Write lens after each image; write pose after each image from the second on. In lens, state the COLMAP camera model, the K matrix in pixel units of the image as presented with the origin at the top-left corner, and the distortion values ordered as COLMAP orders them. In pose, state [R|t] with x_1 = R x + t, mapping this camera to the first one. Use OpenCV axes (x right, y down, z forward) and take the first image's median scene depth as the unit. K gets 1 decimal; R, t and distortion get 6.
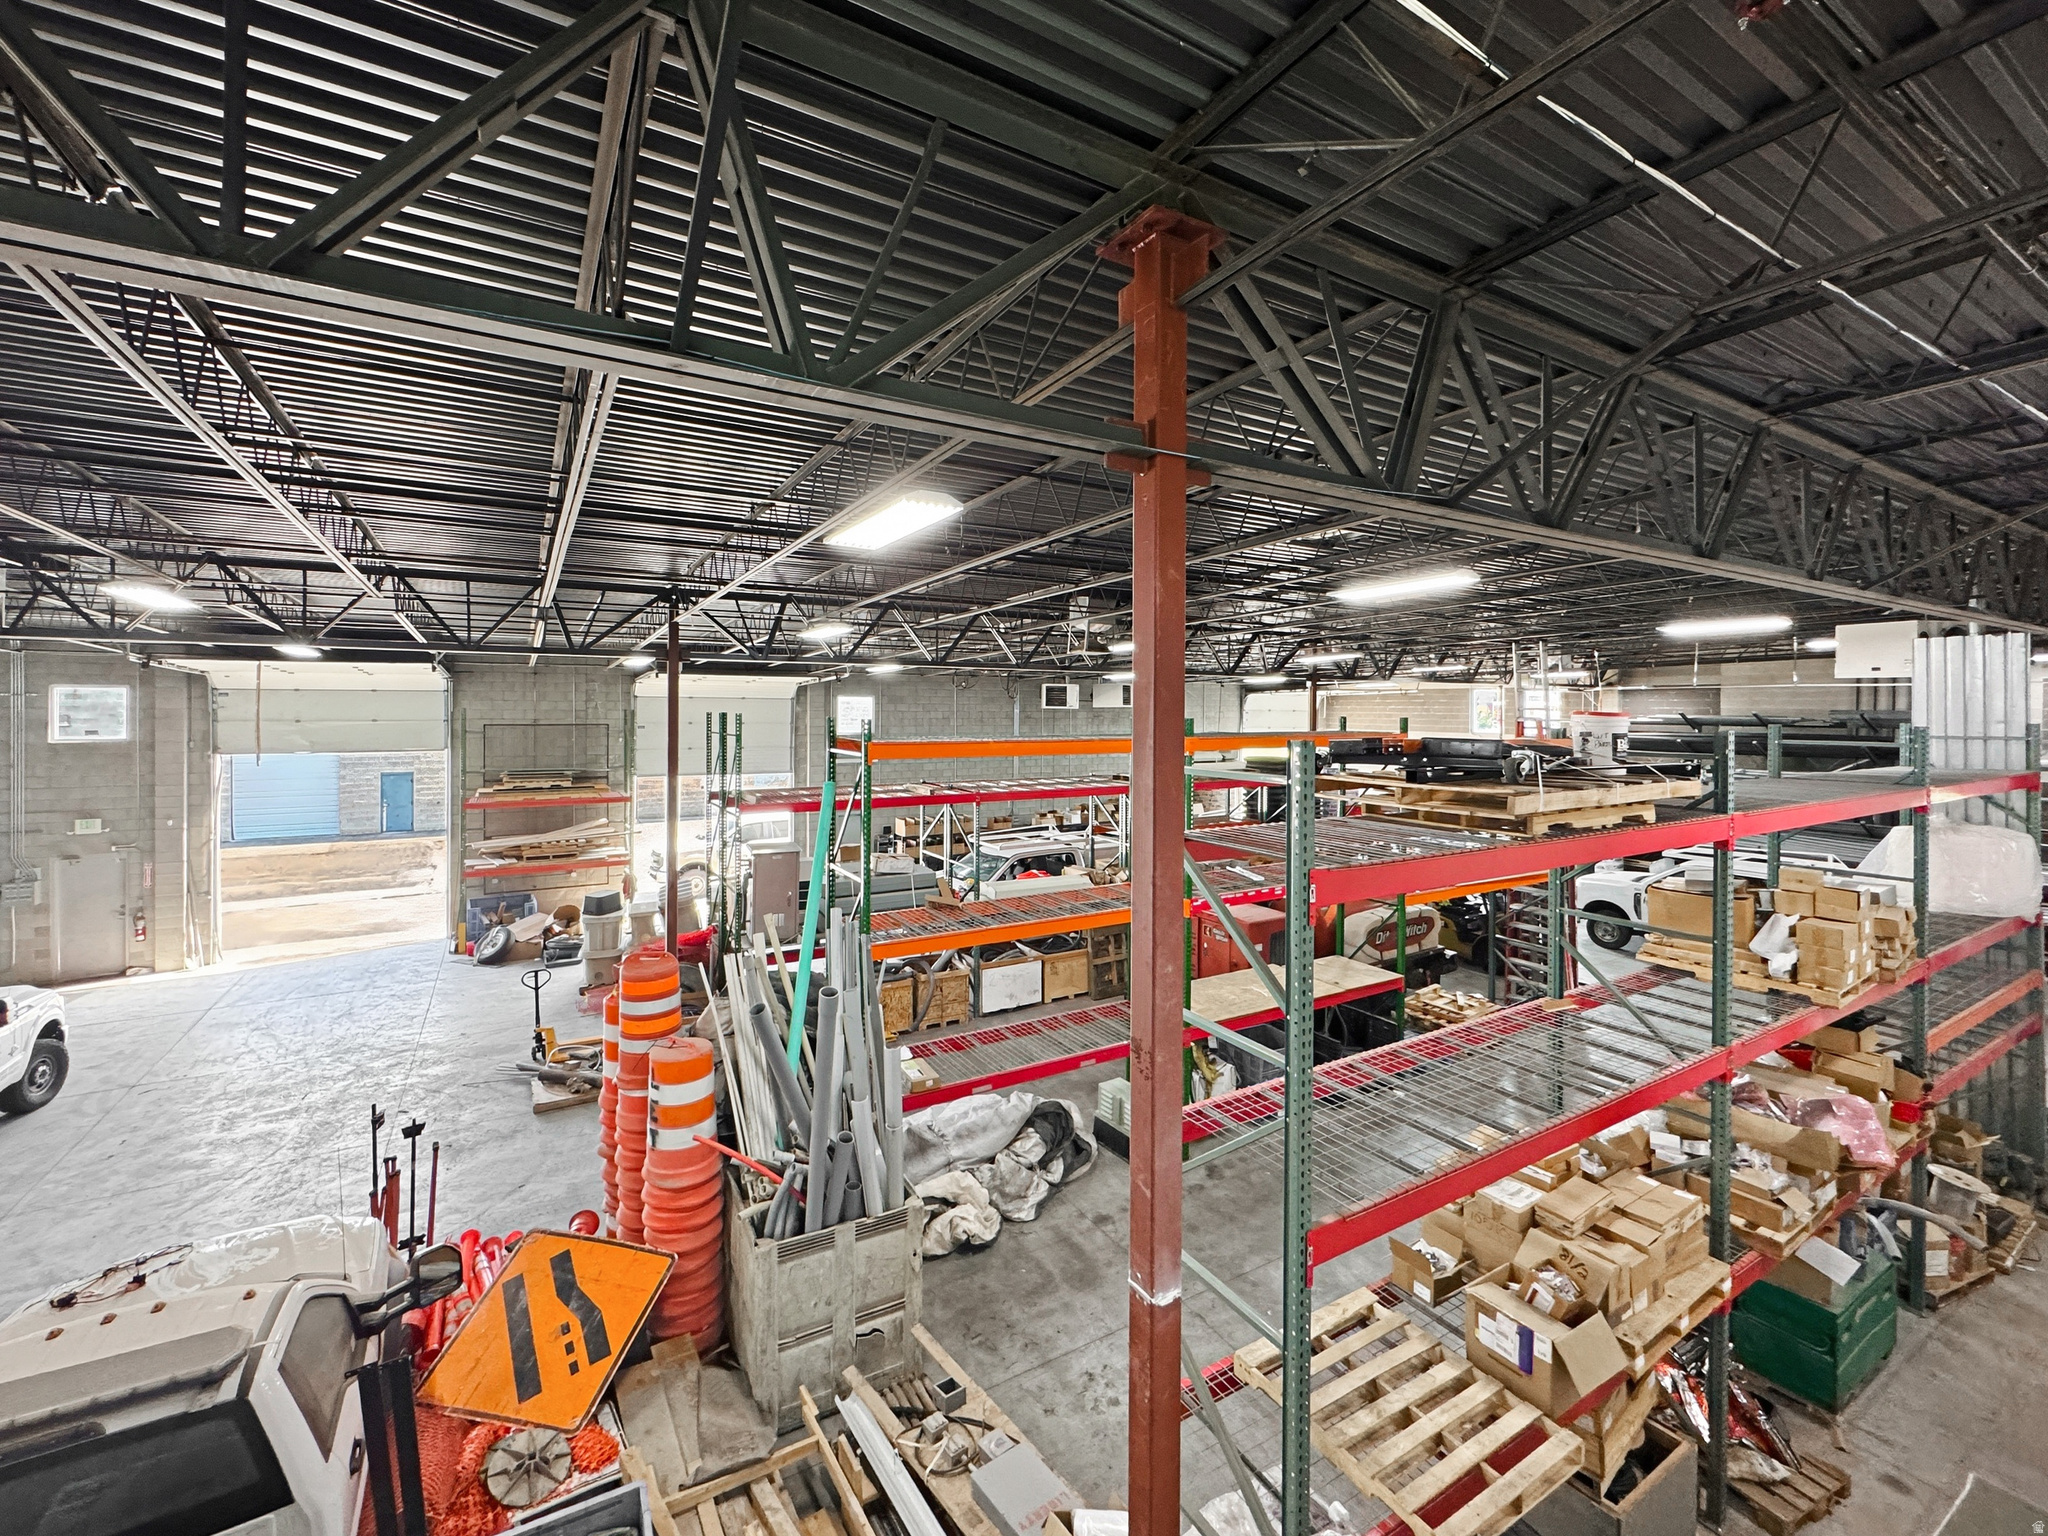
lens RADIAL K [[831.8, 0, 1023.2], [0, 831.8, 859.6], [0, 0, 1]] dist [0.020081, 0.000016]
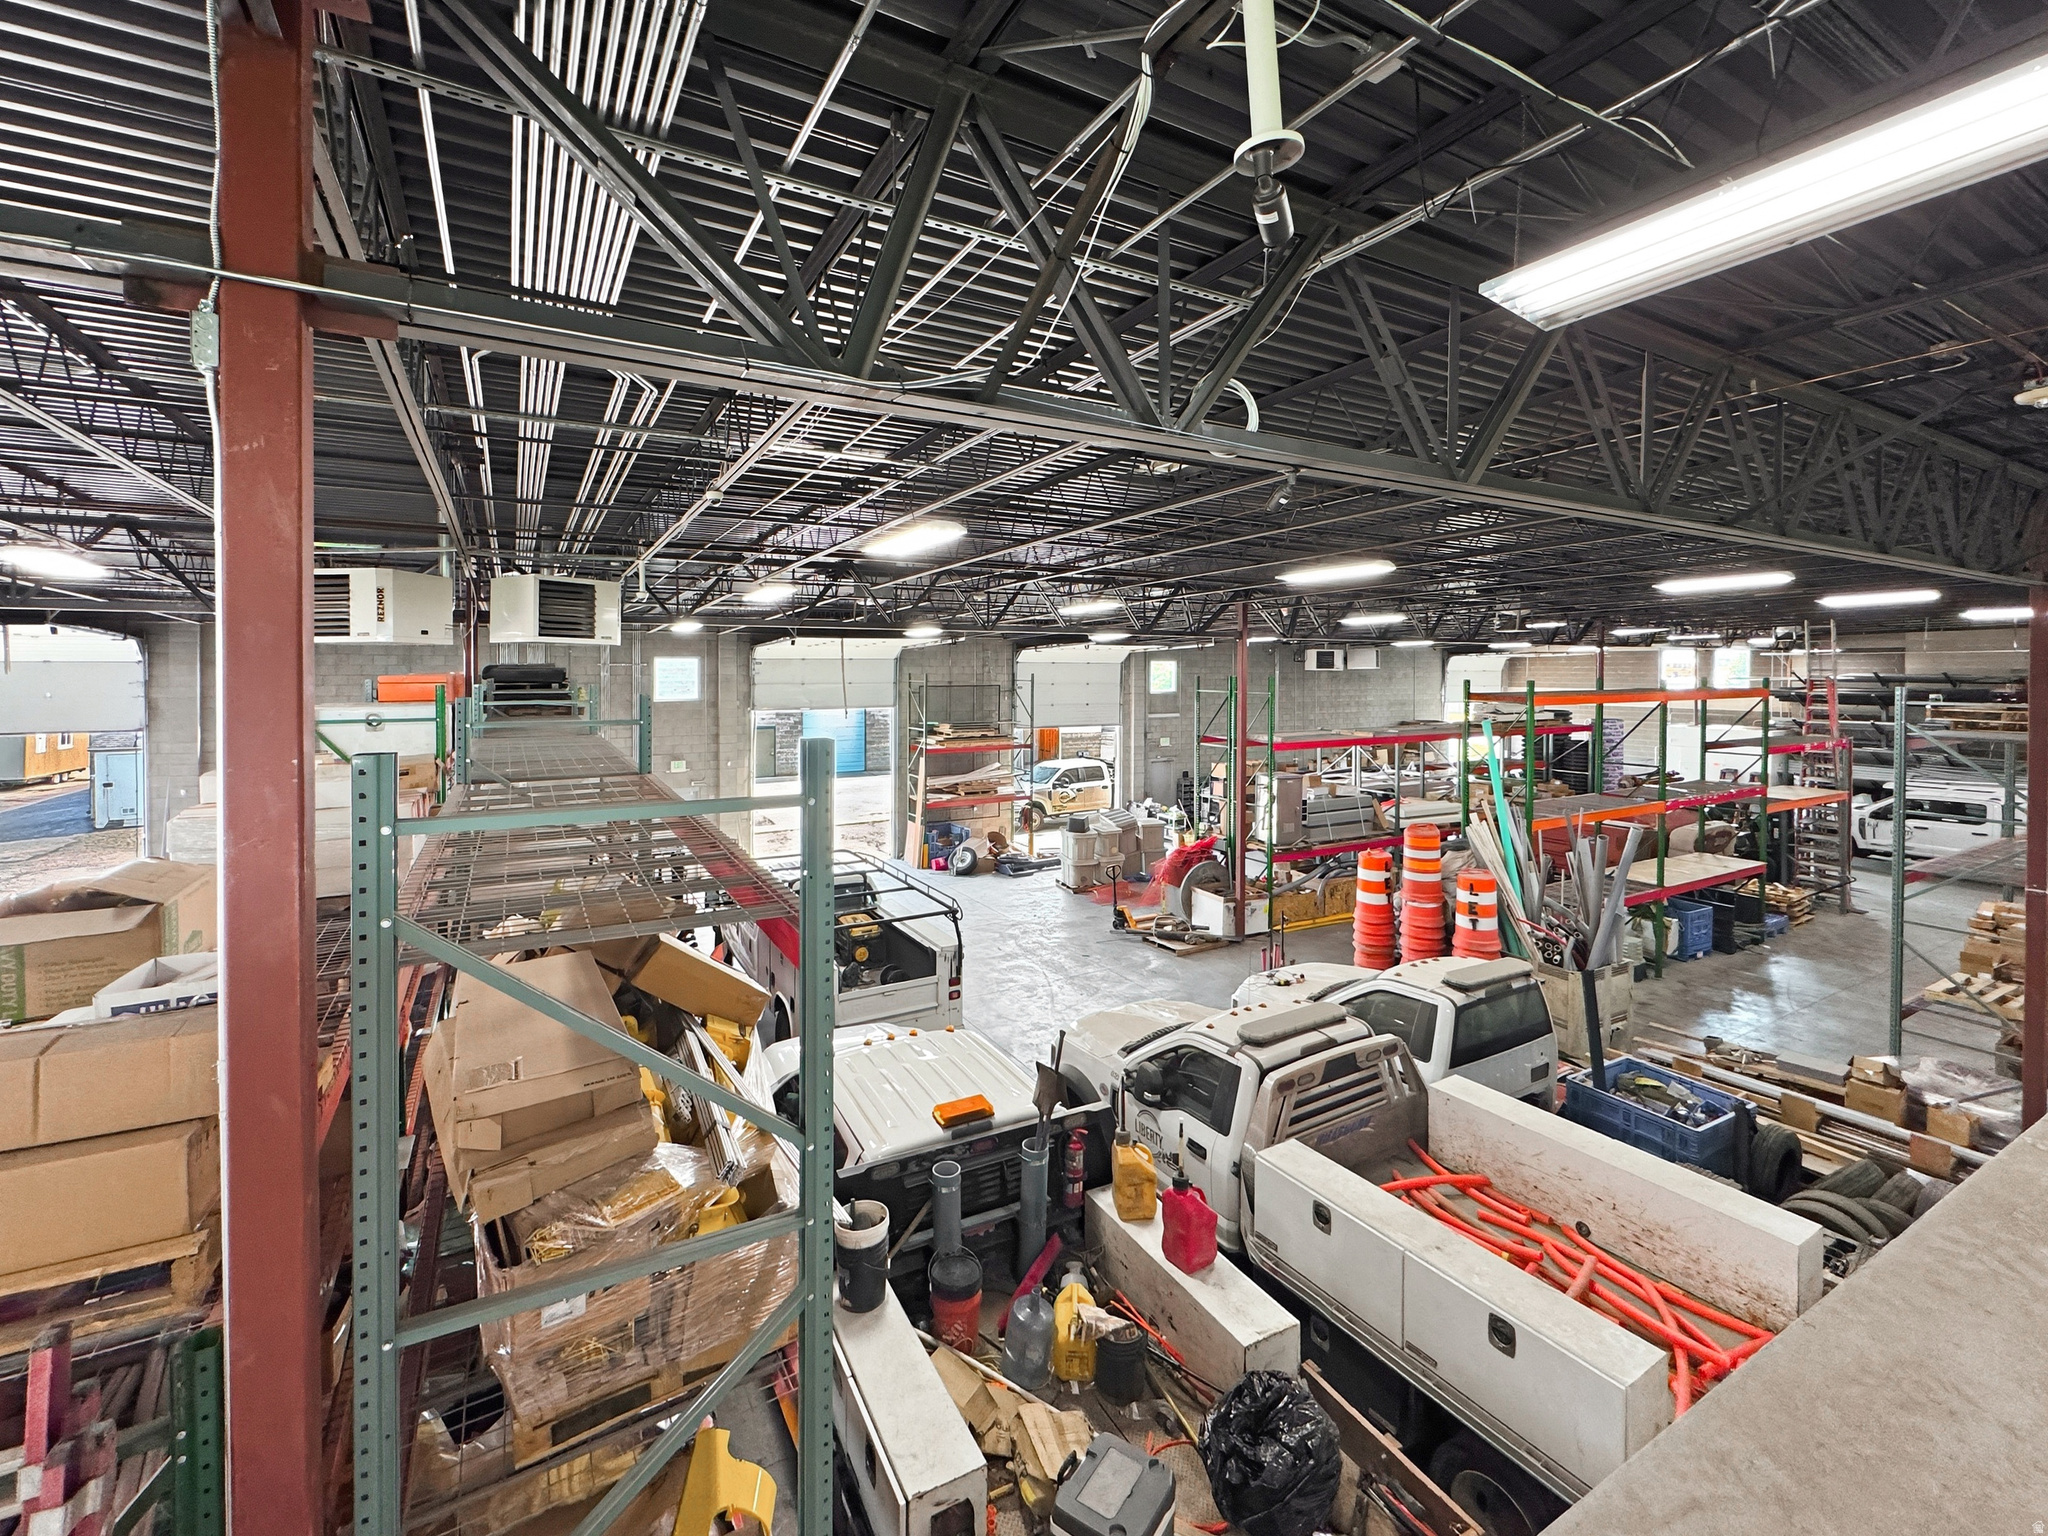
lens RADIAL K [[869.4, 0, 1024.0], [0, 869.4, 768.0], [0, 0, 1]] dist [0.001345, 0.000302]
pose [[0.999954, -0.005295, -0.008012, -0.454466], [0.004709, 0.997431, -0.071484, 0.049274], [0.008370, 0.071443, 0.997410, -0.255727]]
